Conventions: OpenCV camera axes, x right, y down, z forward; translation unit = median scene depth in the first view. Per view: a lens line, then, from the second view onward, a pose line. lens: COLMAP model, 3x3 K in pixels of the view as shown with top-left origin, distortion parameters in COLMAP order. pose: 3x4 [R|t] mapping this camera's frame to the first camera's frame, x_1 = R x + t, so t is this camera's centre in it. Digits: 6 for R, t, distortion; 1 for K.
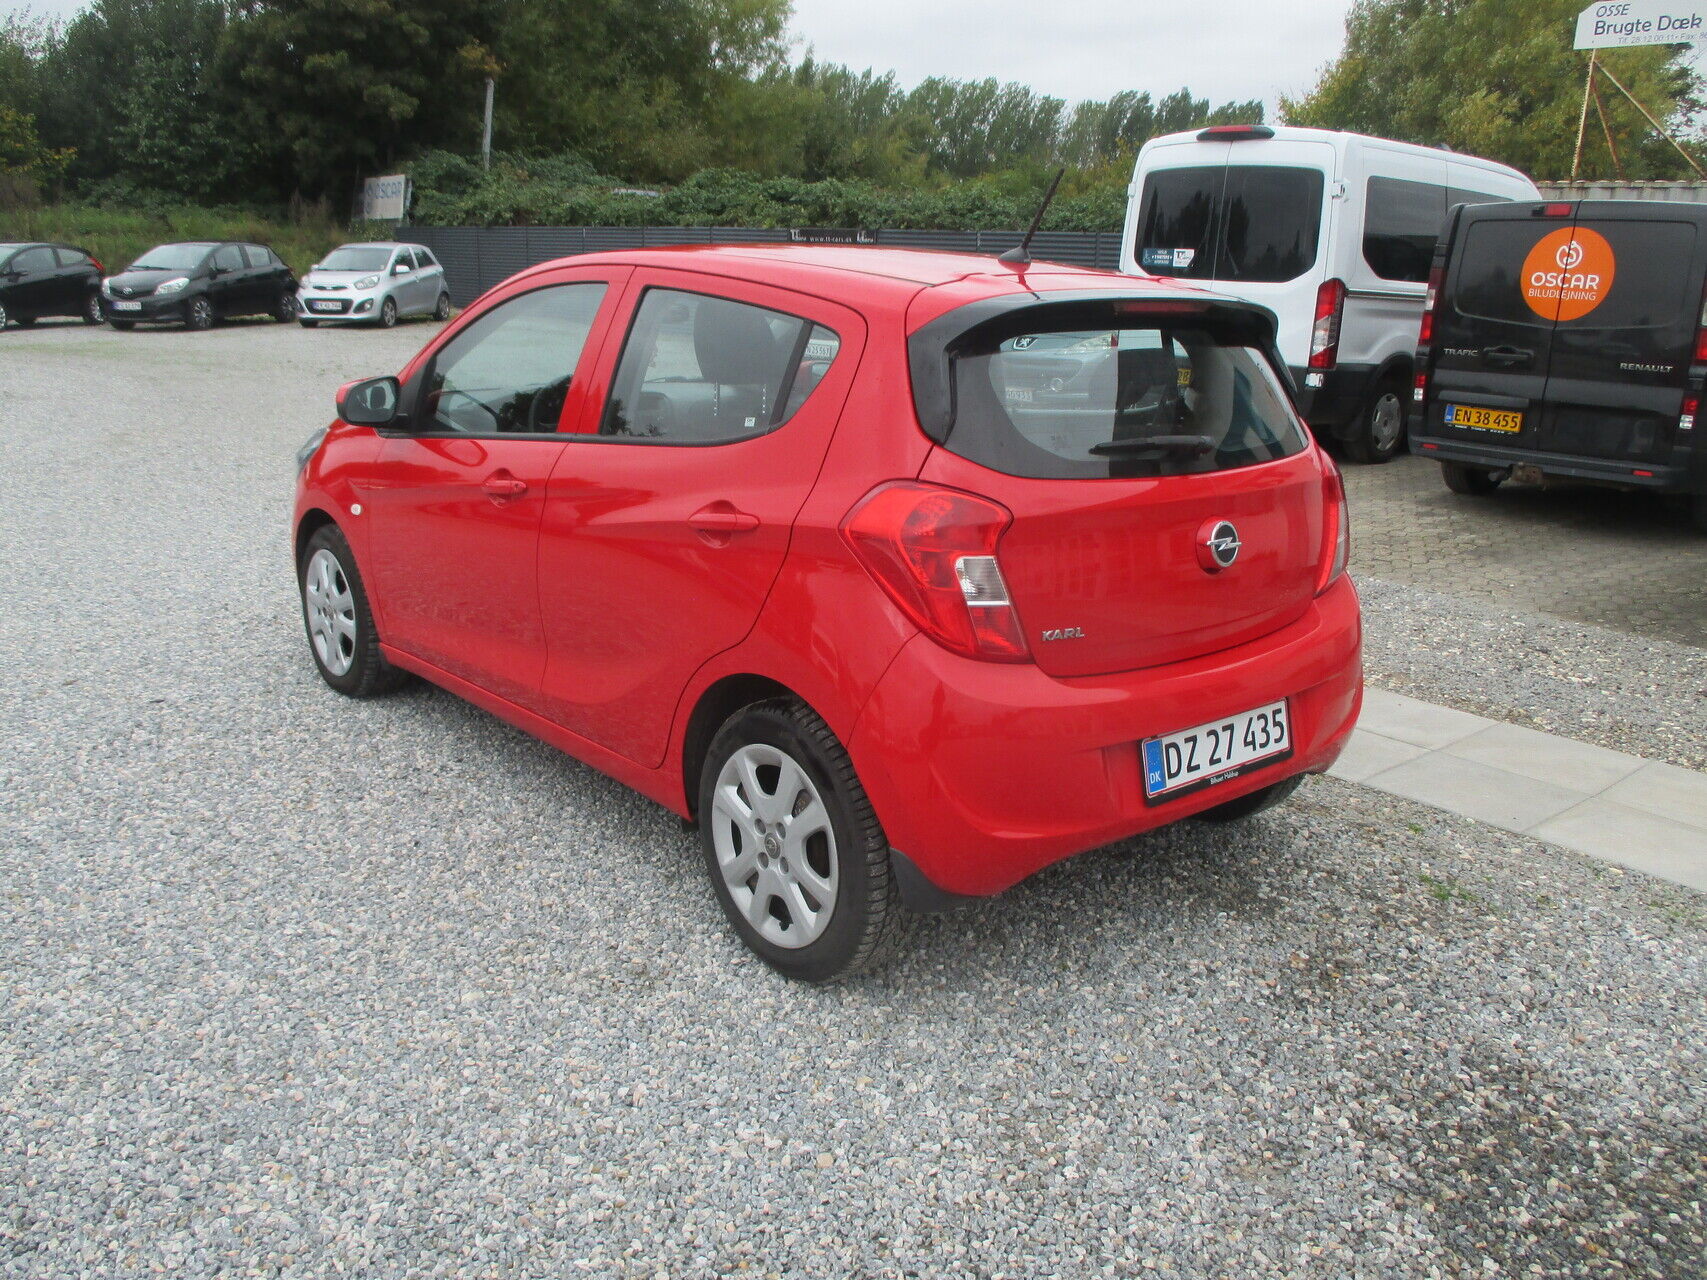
lens RADIAL K [[1457.3, 0, 853.5], [0, 1457.3, 648.4], [0, 0, 1]] dist [-0.061449, 0.032166]
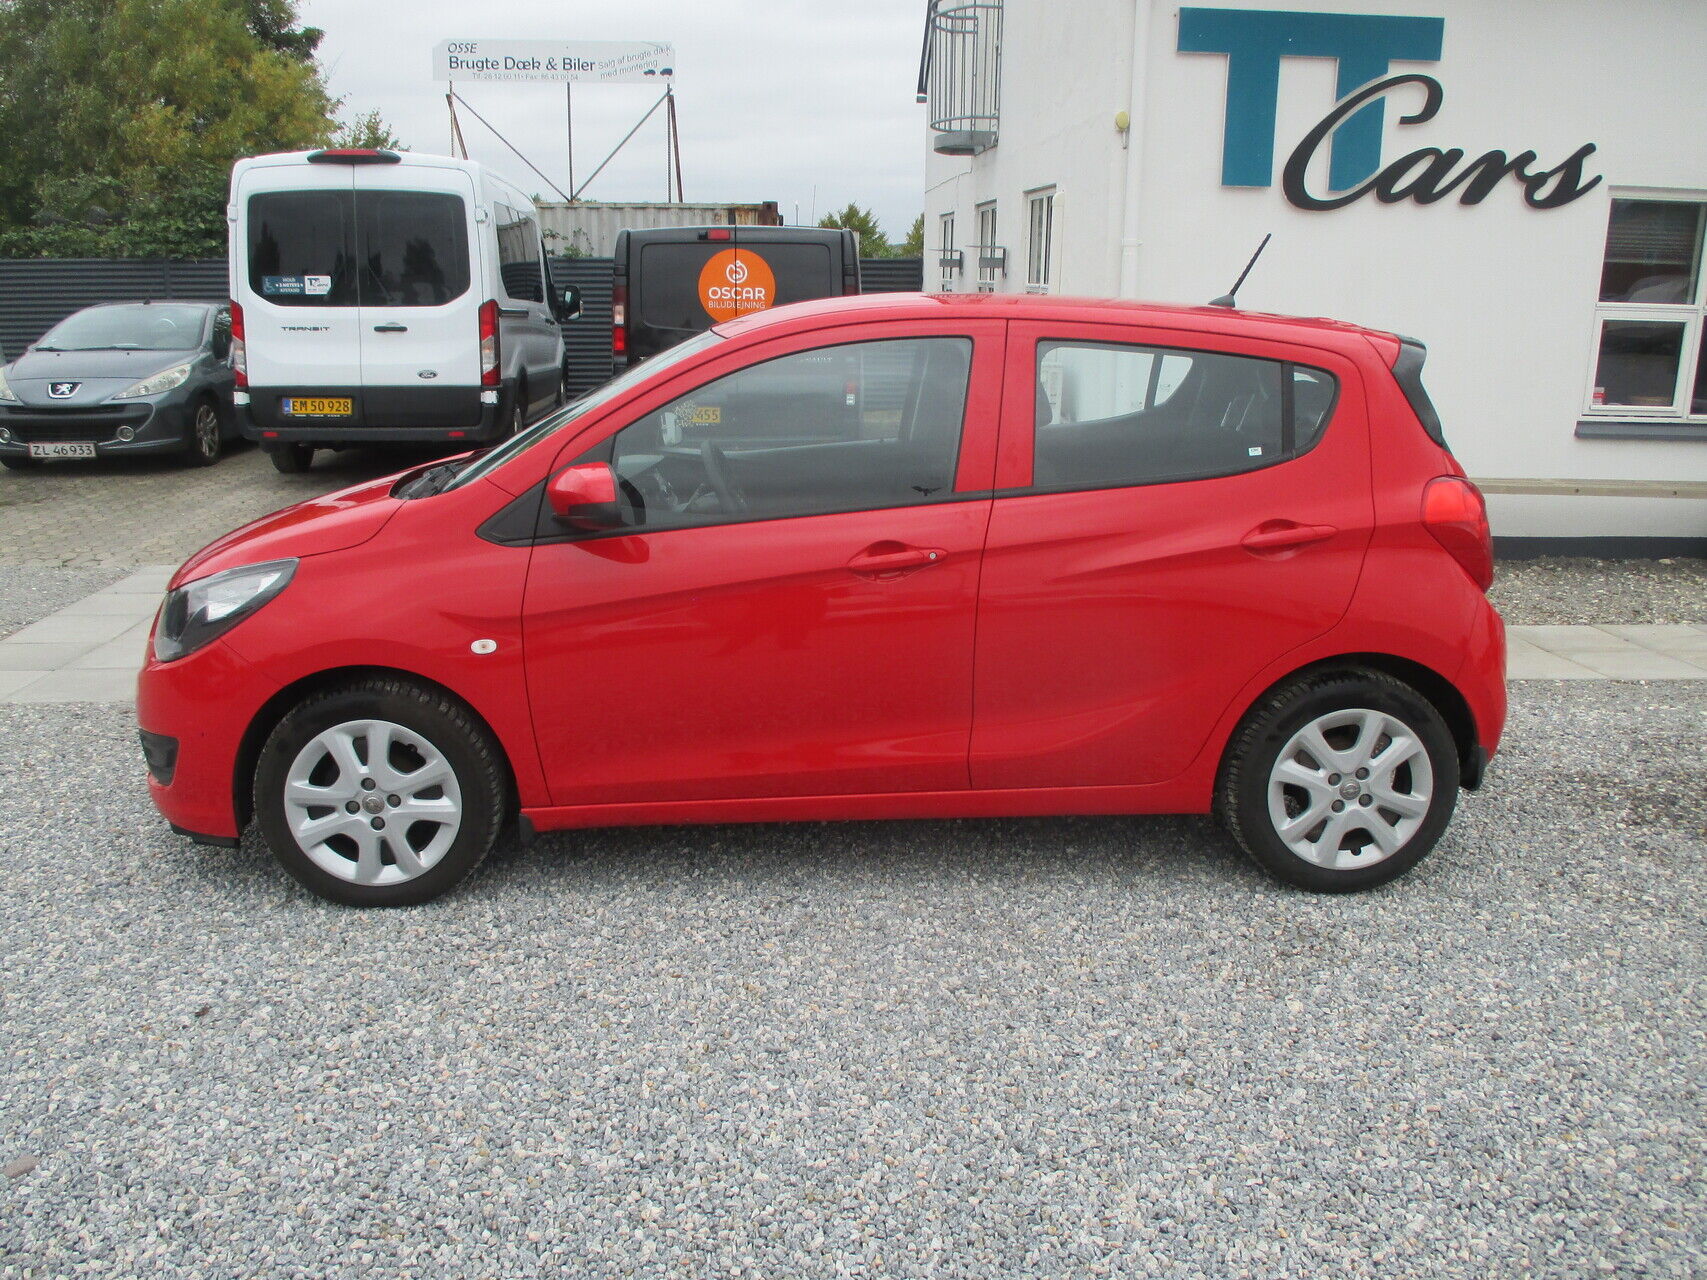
lens RADIAL K [[1457.3, 0, 852.9], [0, 1457.3, 640.8], [0, 0, 1]] dist [-0.061449, 0.032166]
pose [[0.601796, -0.212437, 0.769878, -0.427710], [0.219676, 0.970821, 0.096169, -0.068636], [-0.767843, 0.111249, 0.630904, 0.189252]]
